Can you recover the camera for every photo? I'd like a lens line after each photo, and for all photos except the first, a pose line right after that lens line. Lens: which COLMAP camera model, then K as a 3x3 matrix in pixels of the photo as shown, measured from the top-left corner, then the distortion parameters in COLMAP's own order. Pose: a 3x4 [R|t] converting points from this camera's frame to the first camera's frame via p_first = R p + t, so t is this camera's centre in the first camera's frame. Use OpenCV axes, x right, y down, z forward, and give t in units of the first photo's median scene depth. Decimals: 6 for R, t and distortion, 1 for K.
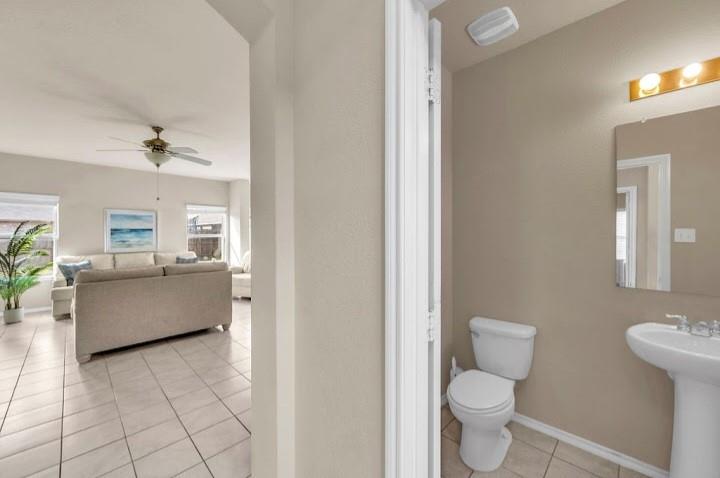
lens RADIAL K [[287.2, 0, 358.1], [0, 287.2, 237.5], [0, 0, 1]] dist [0.000517, -0.000142]
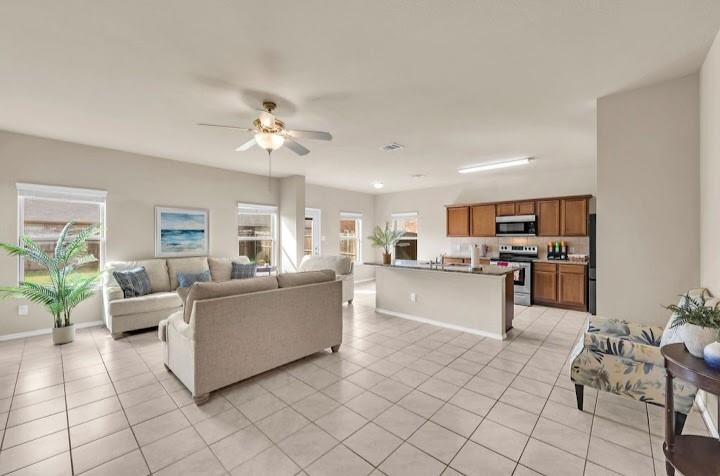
lens RADIAL K [[291.1, 0, 361.2], [0, 291.1, 240.5], [0, 0, 1]] dist [0.010365, -0.000132]
pose [[0.999768, 0.004196, 0.021104, -0.281465], [-0.004241, 0.999989, 0.002098, -0.002105], [-0.021095, -0.002187, 0.999775, 0.106586]]
